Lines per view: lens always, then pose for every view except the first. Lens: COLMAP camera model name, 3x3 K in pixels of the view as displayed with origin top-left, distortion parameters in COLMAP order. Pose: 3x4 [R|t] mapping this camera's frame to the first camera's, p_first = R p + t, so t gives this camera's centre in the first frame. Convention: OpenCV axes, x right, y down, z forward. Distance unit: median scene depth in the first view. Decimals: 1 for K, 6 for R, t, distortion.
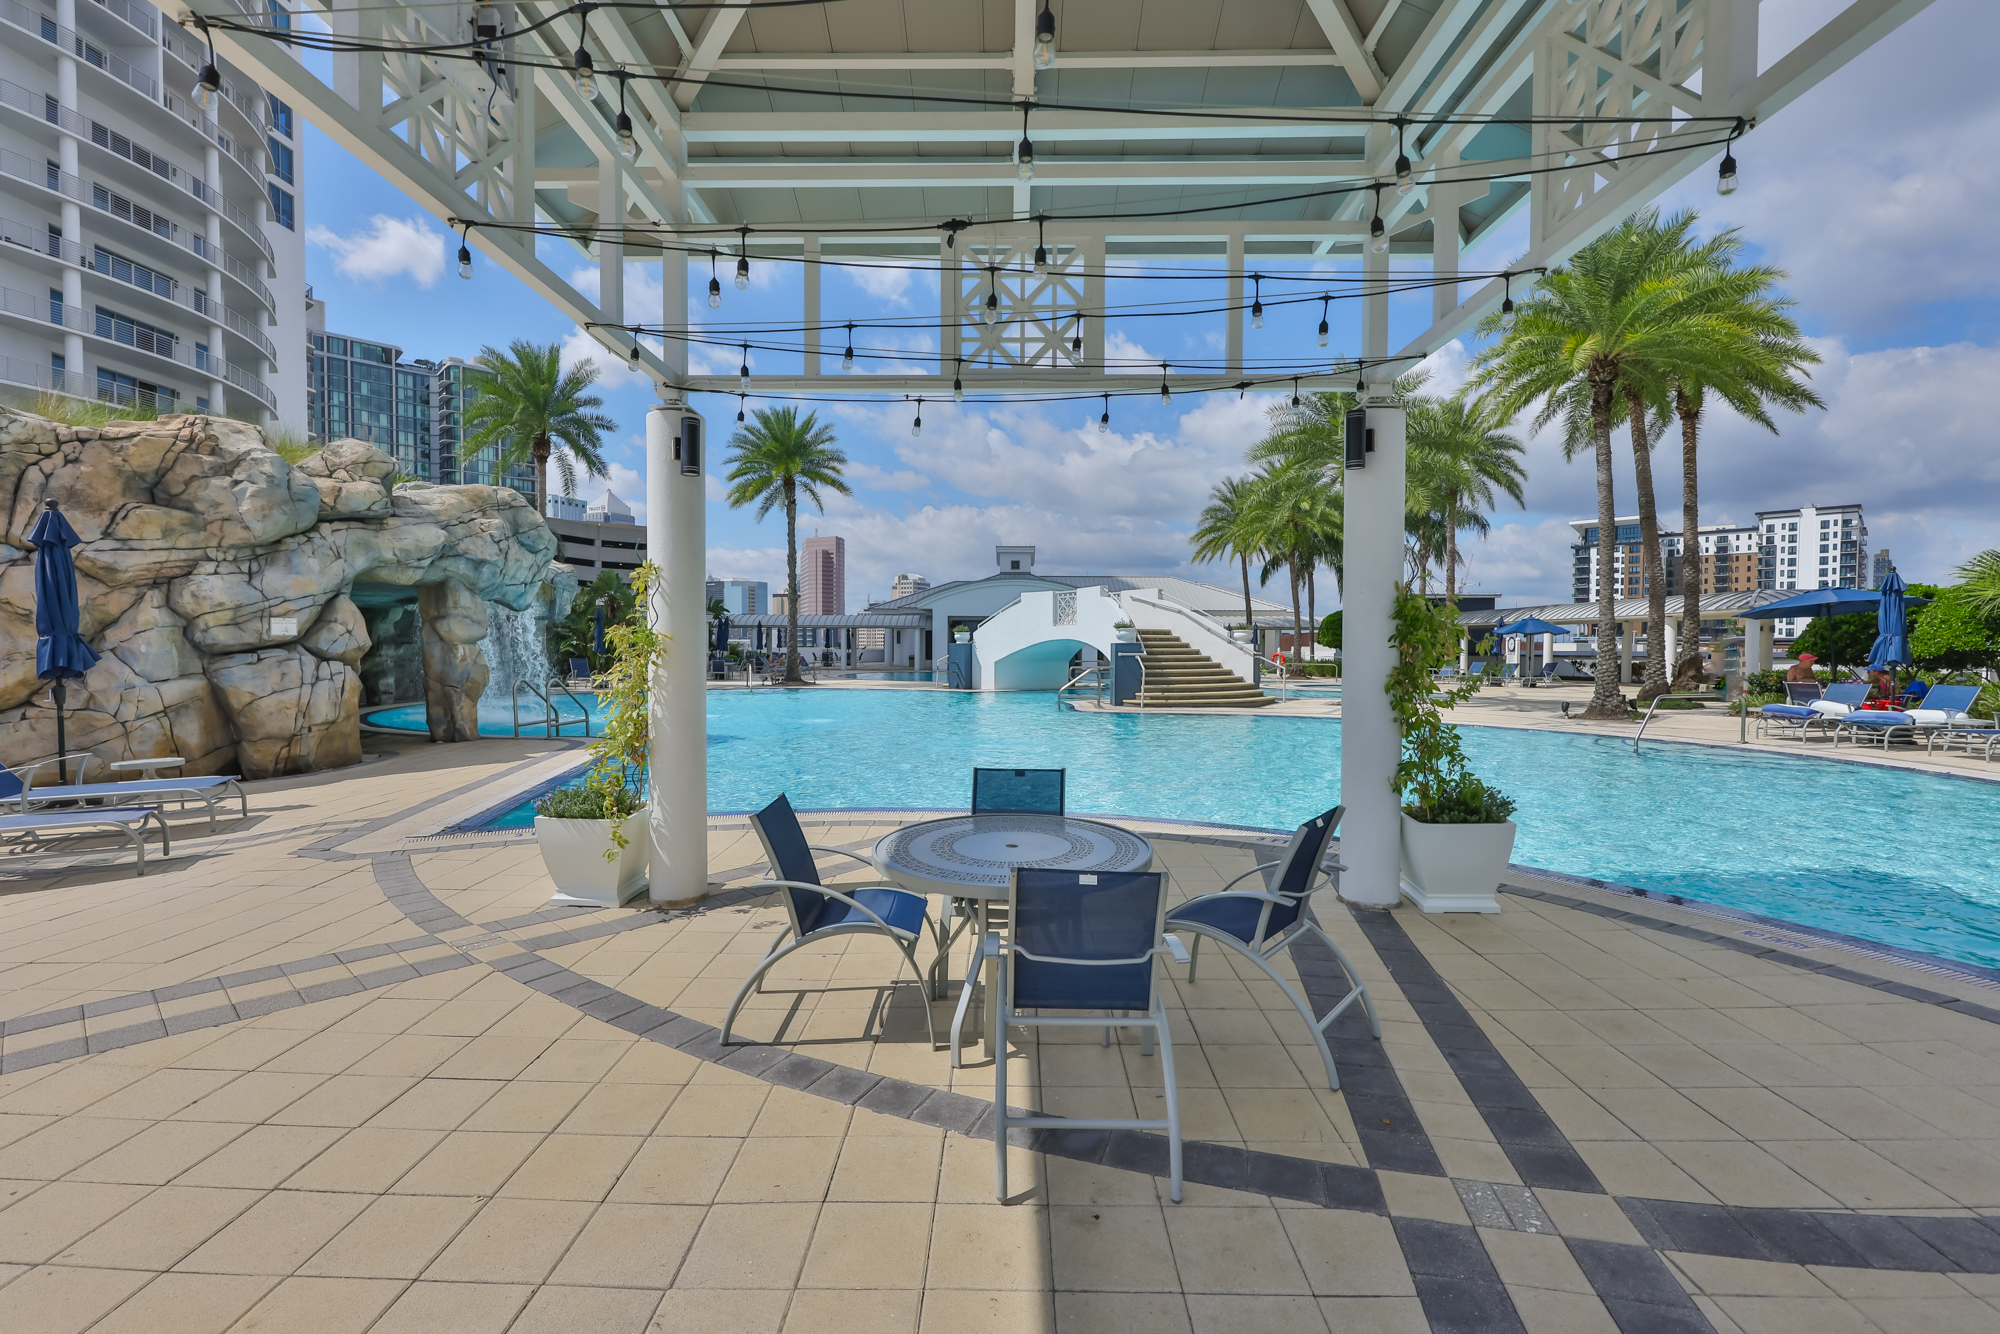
lens RADIAL K [[893.6, 0, 1042.0], [0, 893.6, 668.9], [0, 0, 1]] dist [0.002545, 0.000206]
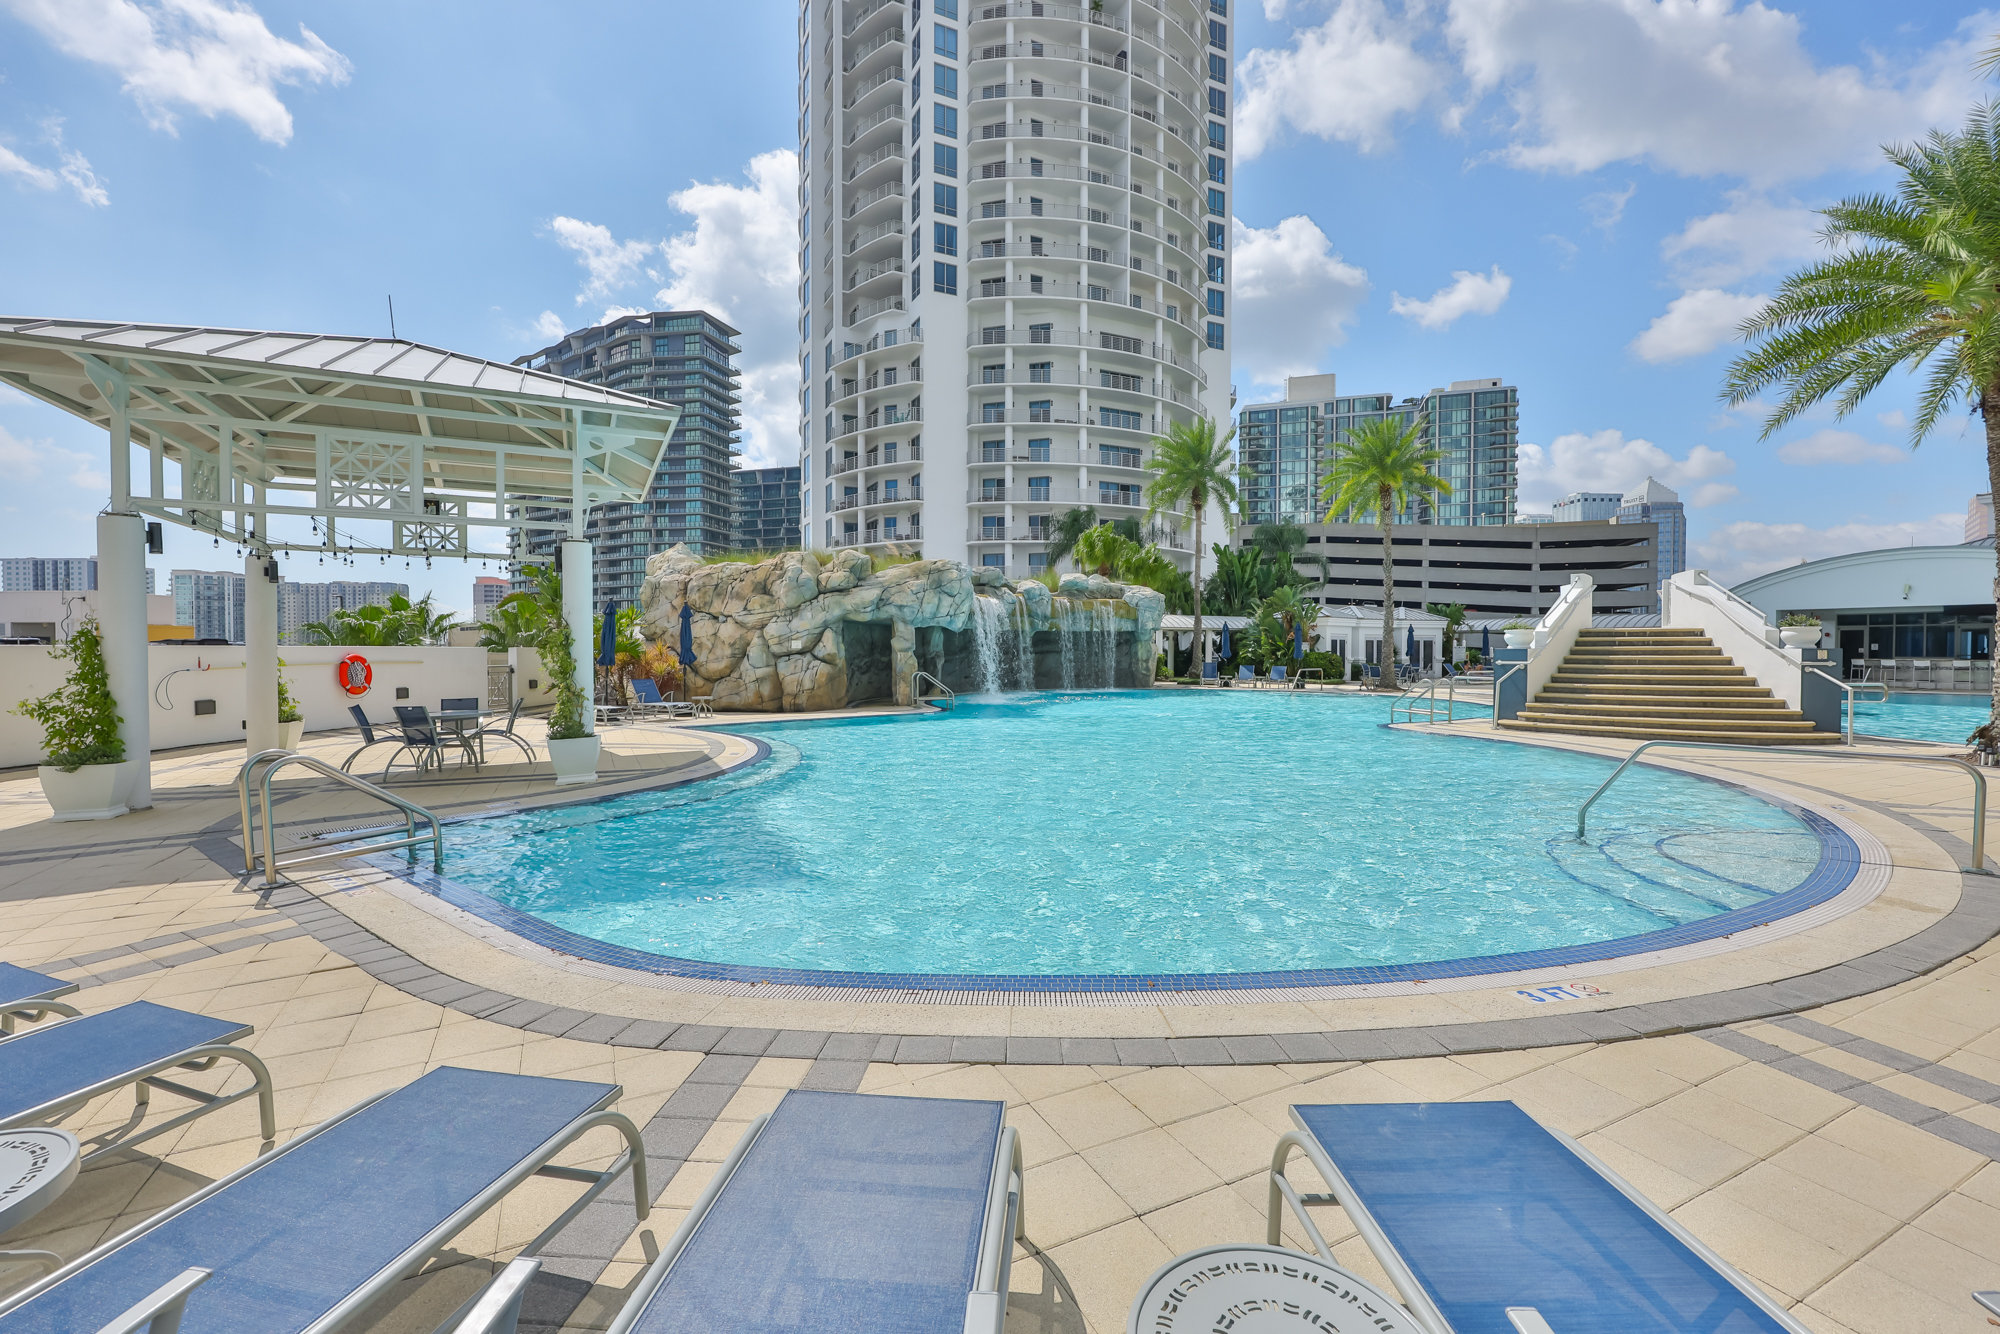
lens RADIAL K [[866.3, 0, 951.8], [0, 866.3, 669.9], [0, 0, 1]] dist [0.001201, -0.000135]
pose [[0.414127, 0.017899, -0.910043, 0.539226], [-0.021862, 0.999714, 0.009714, -0.005953], [0.909956, 0.015873, 0.414400, 0.202765]]
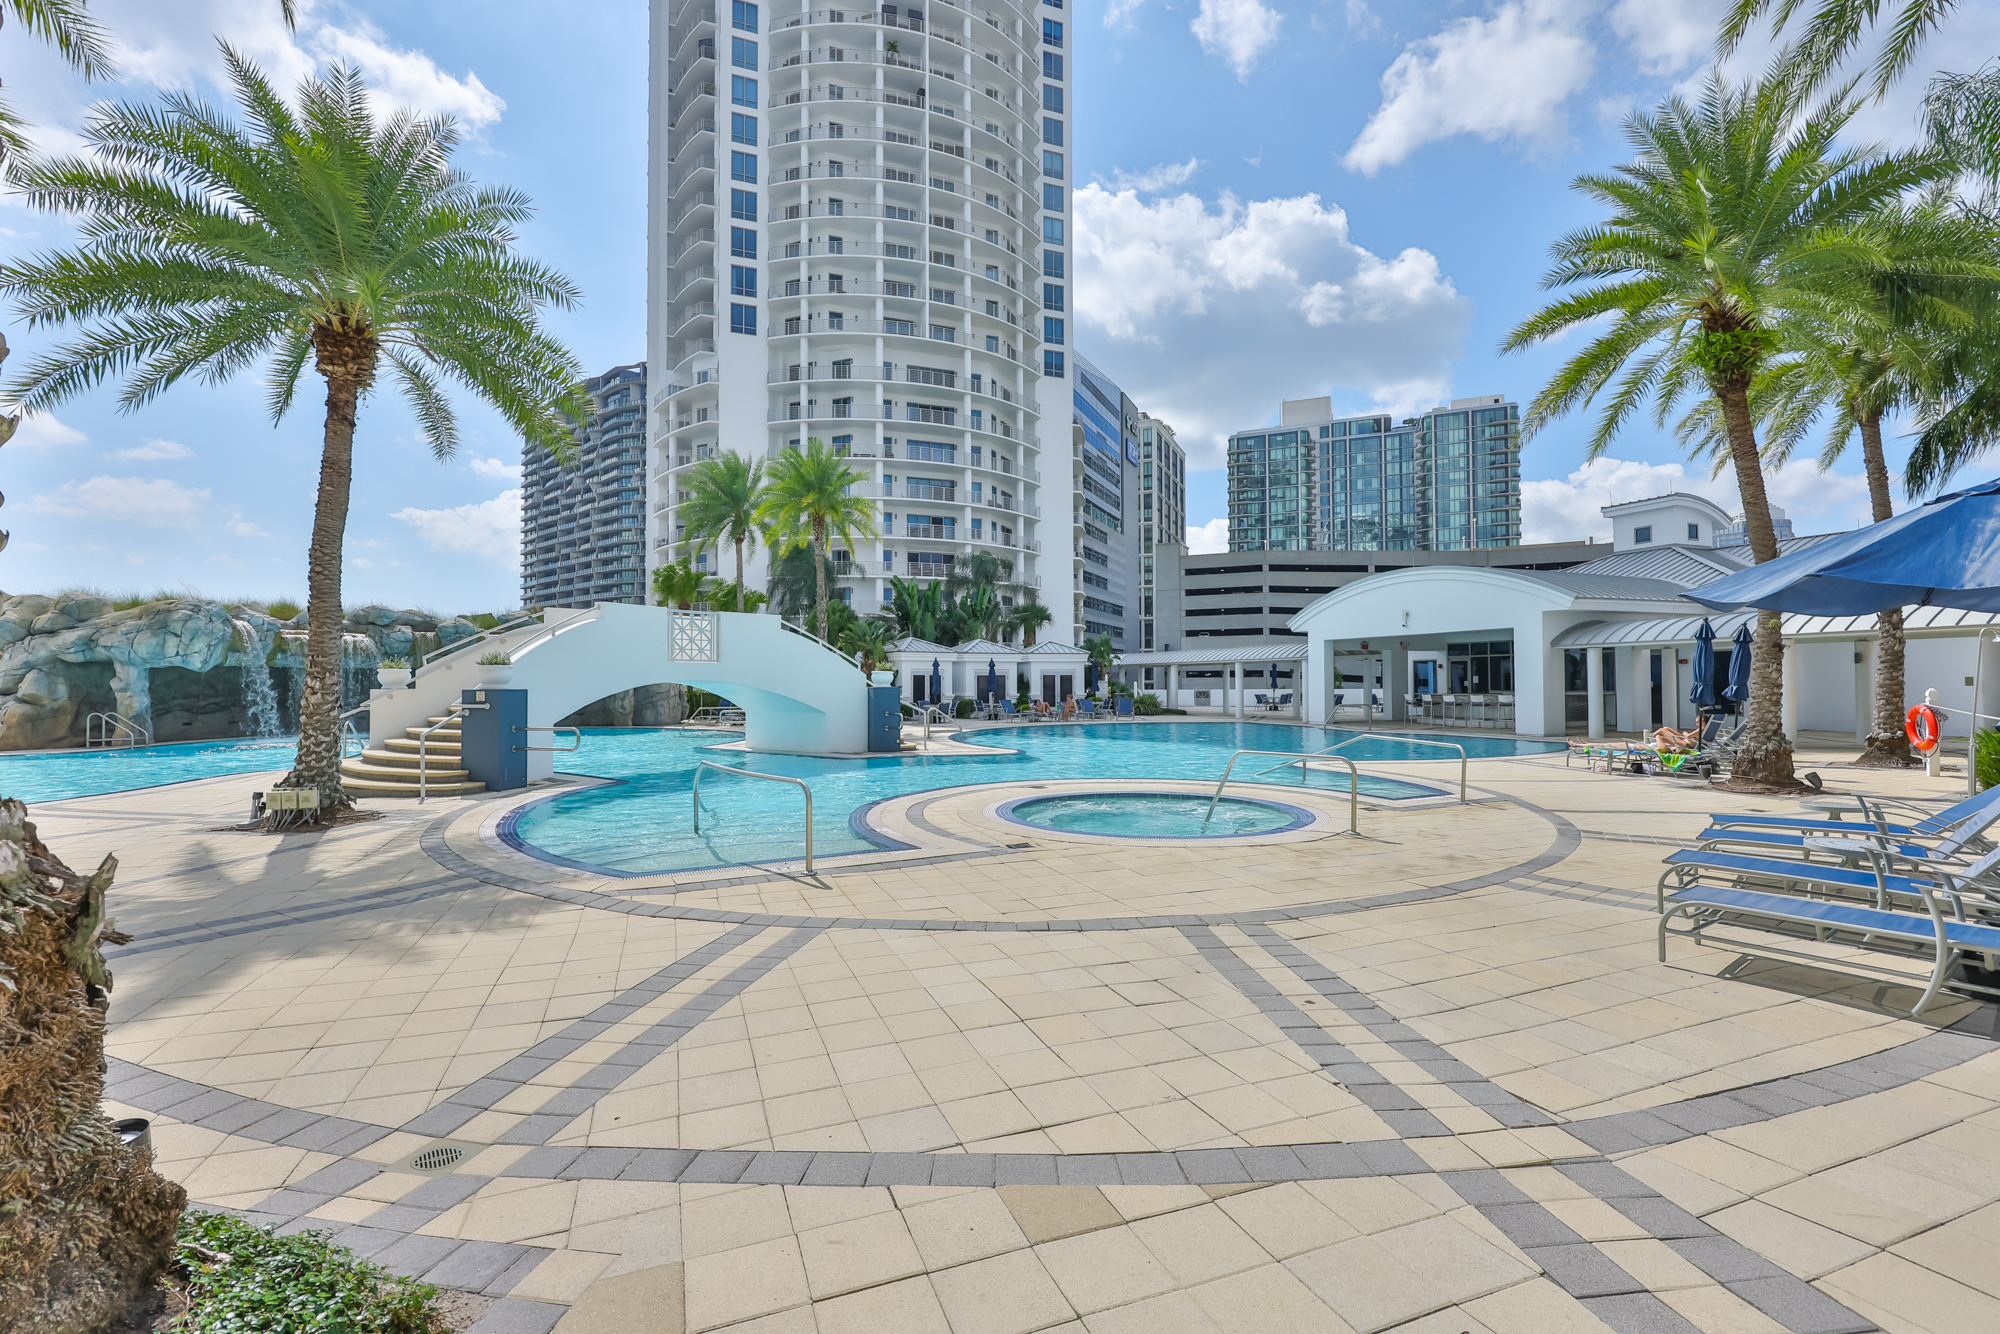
lens RADIAL K [[866.3, 0, 951.8], [0, 866.3, 669.9], [0, 0, 1]] dist [0.001201, -0.000135]
pose [[0.326346, -0.019599, -0.945047, 0.852843], [-0.018052, 0.999473, -0.026962, -0.030877], [0.945078, 0.025859, 0.325821, 1.104009]]
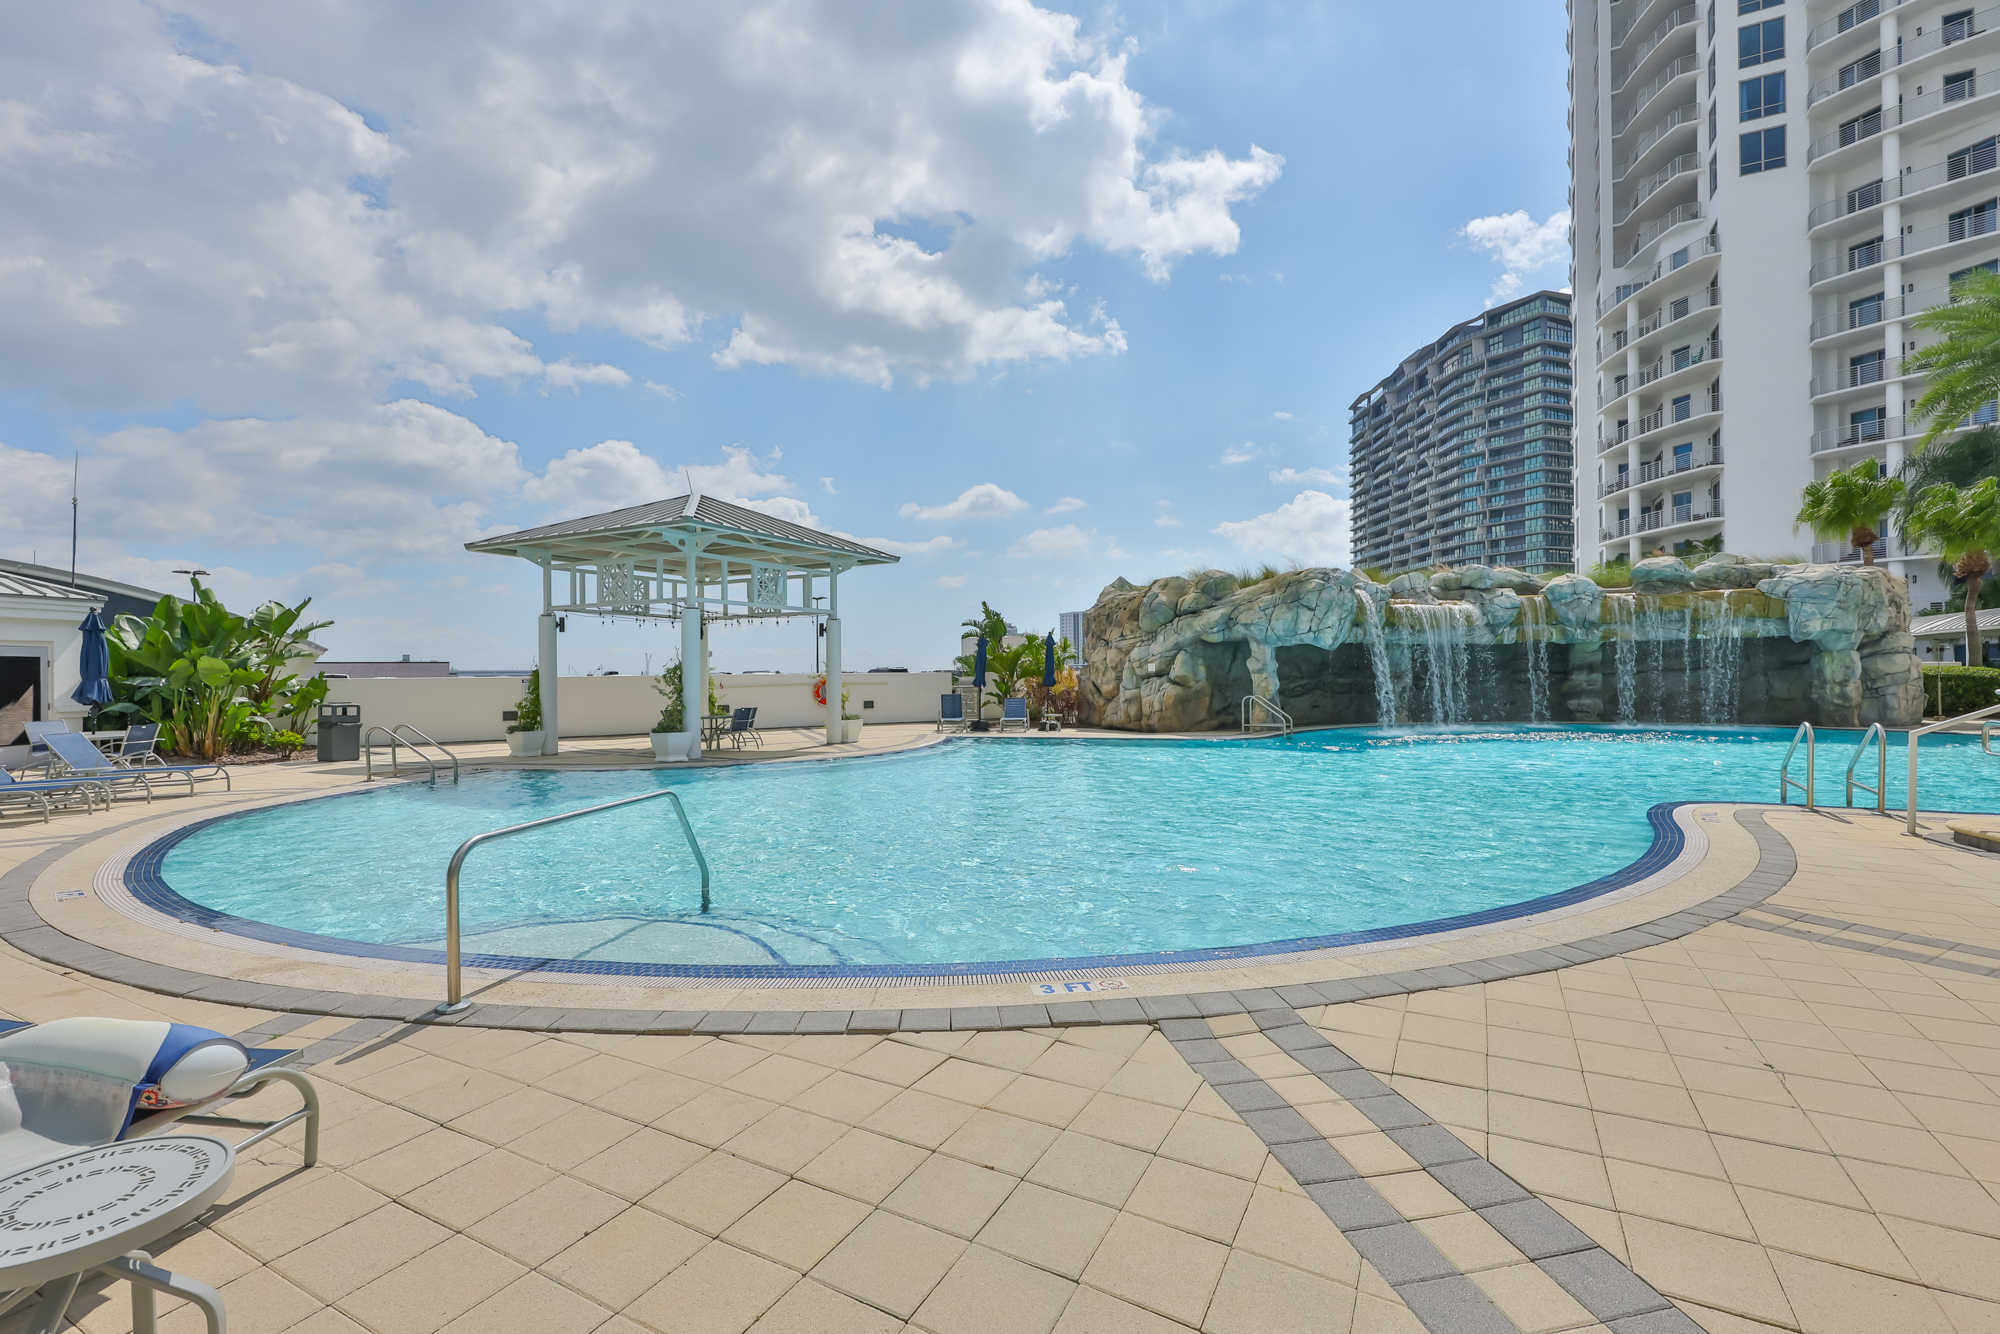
lens RADIAL K [[839.8, 0, 991.8], [0, 839.8, 670.2], [0, 0, 1]] dist [-0.001224, -0.000439]
pose [[-0.481016, -0.002471, -0.876708, 0.528097], [-0.013514, 0.999898, 0.004596, -0.019118], [0.876608, 0.014058, -0.481000, 0.724164]]
